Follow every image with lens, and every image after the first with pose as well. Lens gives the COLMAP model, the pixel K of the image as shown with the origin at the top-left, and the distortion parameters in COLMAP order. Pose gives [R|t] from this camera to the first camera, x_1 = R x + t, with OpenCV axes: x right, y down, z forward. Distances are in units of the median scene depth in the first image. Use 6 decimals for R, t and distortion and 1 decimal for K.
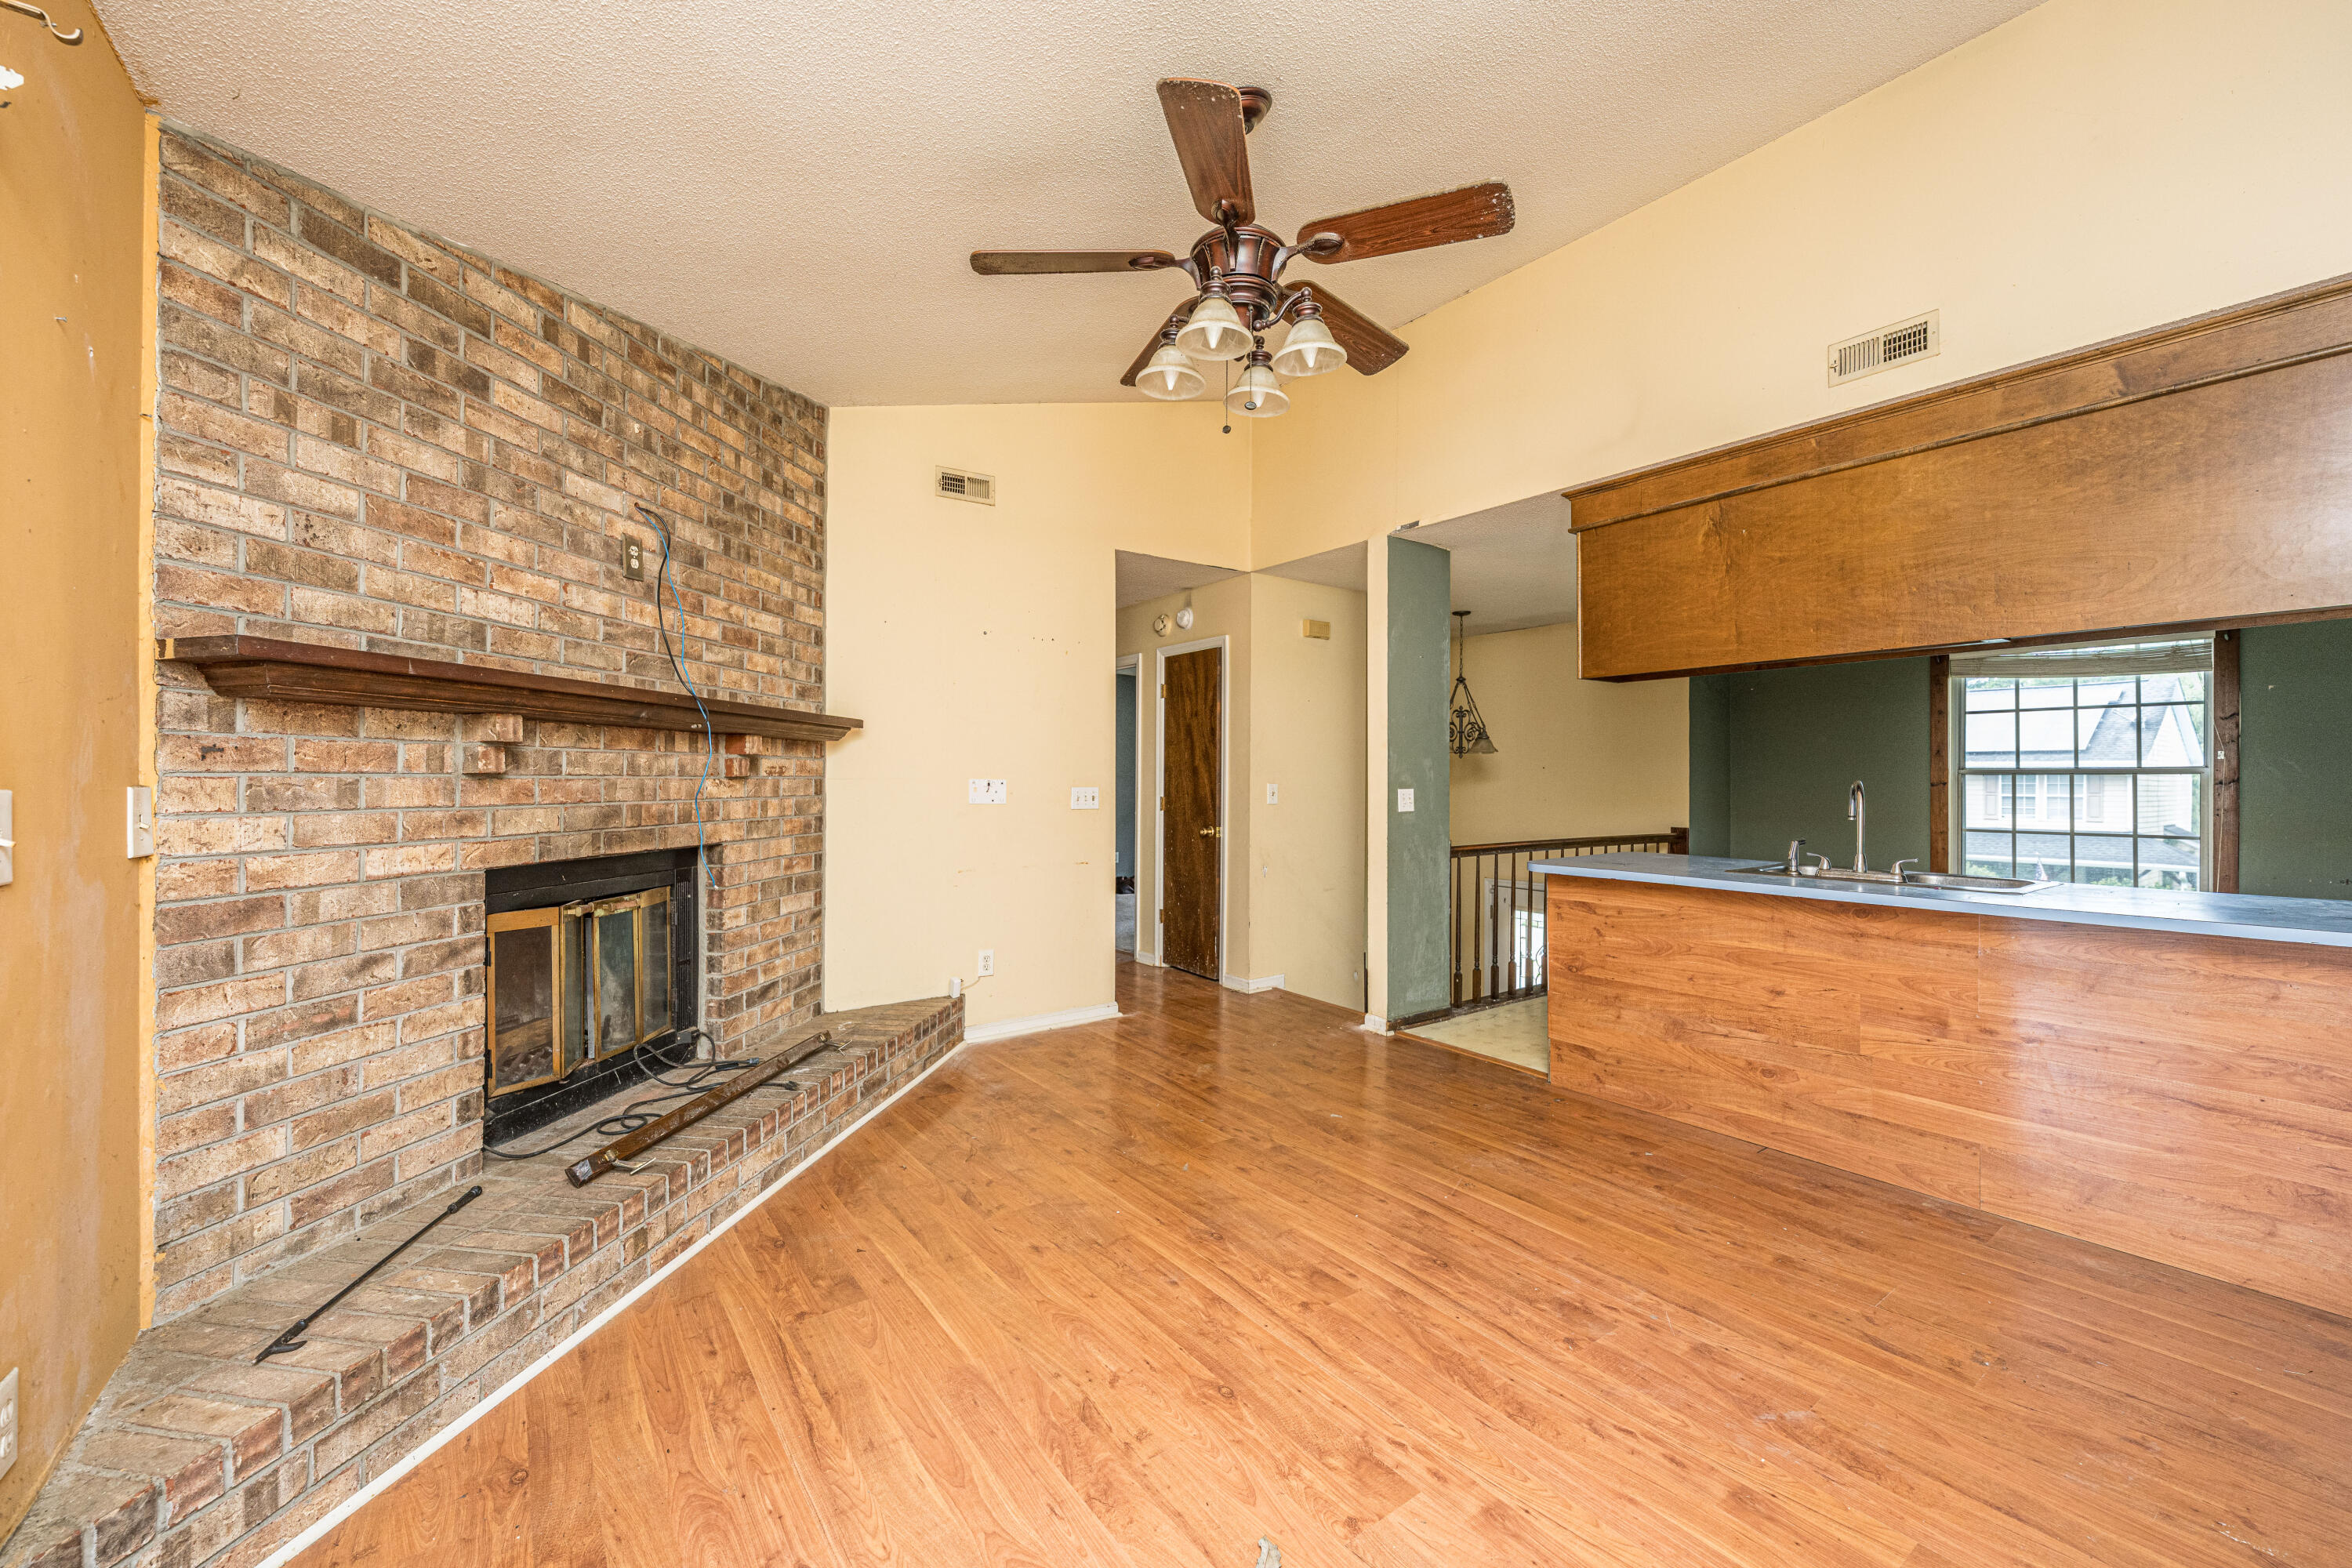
lens RADIAL K [[937.2, 0, 1200.8], [0, 937.2, 779.5], [0, 0, 1]] dist [0.000631, 0.000231]
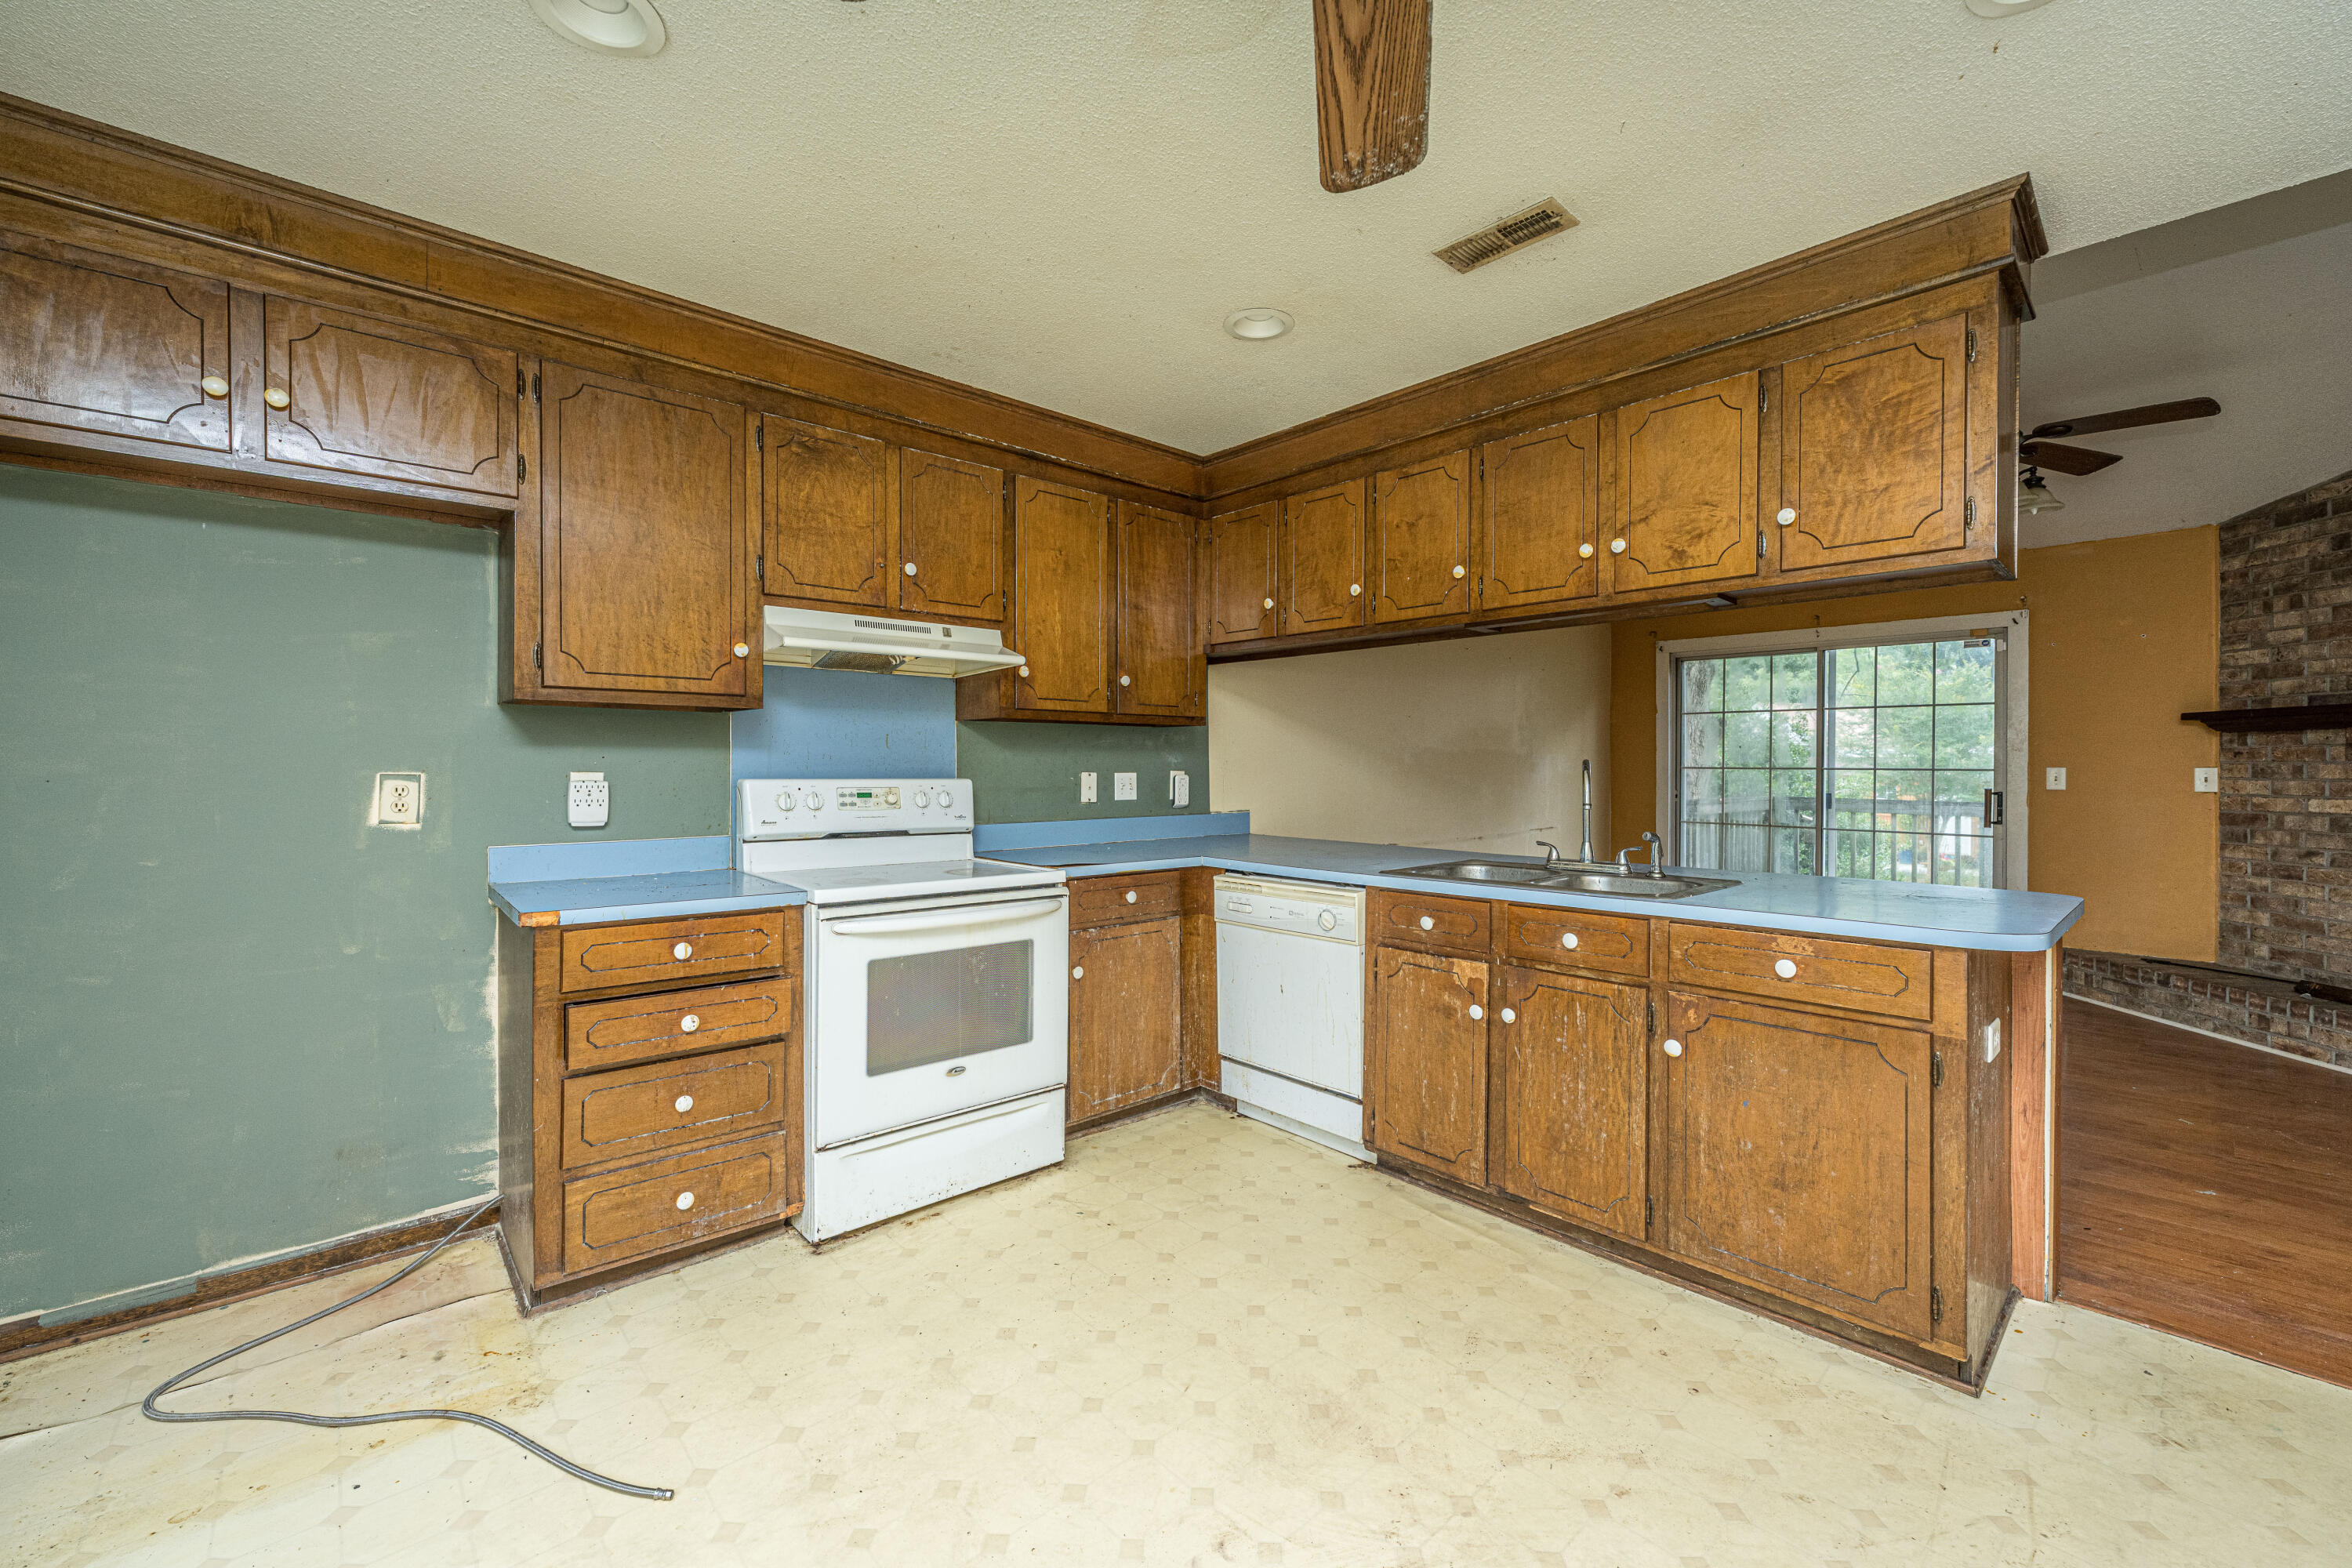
lens RADIAL K [[937.2, 0, 1221.8], [0, 937.2, 770.0], [0, 0, 1]] dist [0.000631, 0.000231]
pose [[-0.990494, -0.002416, -0.137538, 1.485724], [-0.002836, 0.999992, 0.002861, 0.010195], [0.137530, 0.003224, -0.990492, 2.287610]]
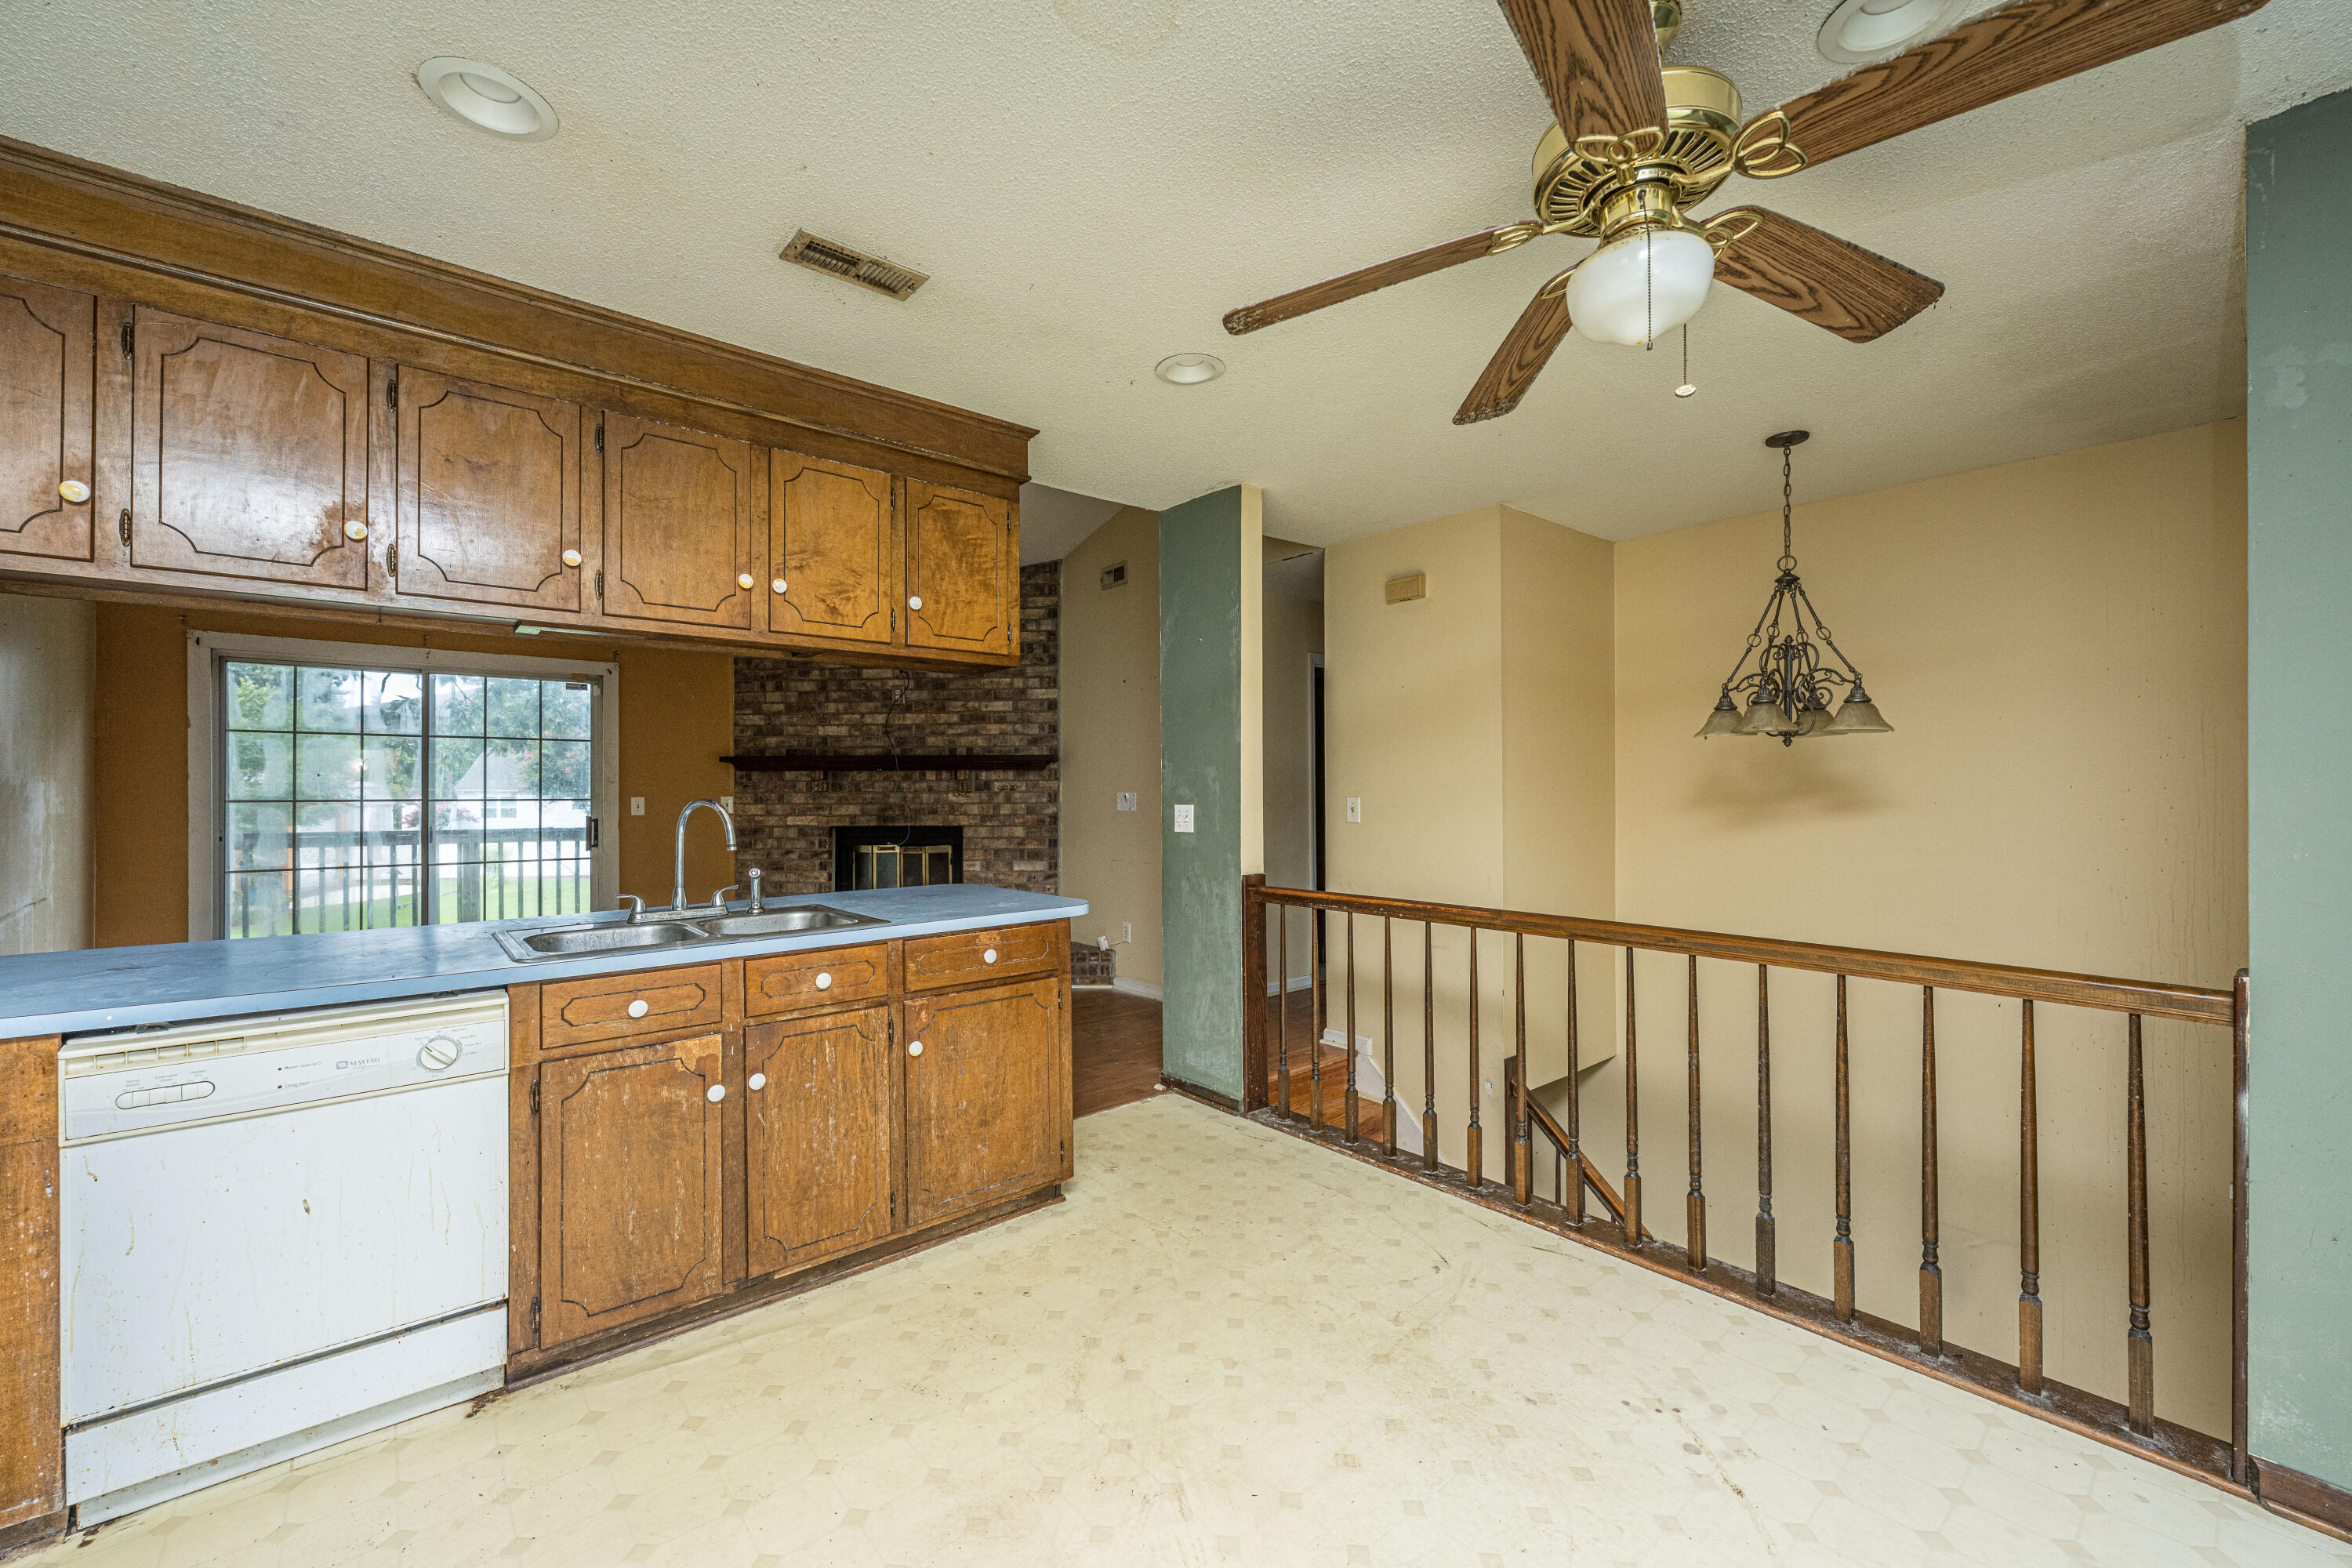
lens RADIAL K [[937.2, 0, 1141.0], [0, 937.2, 786.5], [0, 0, 1]] dist [0.000631, 0.000231]
pose [[0.053713, -0.004624, -0.998546, 1.947208], [0.005838, 0.999974, -0.004317, -0.004693], [0.998539, -0.005598, 0.053739, 1.697660]]
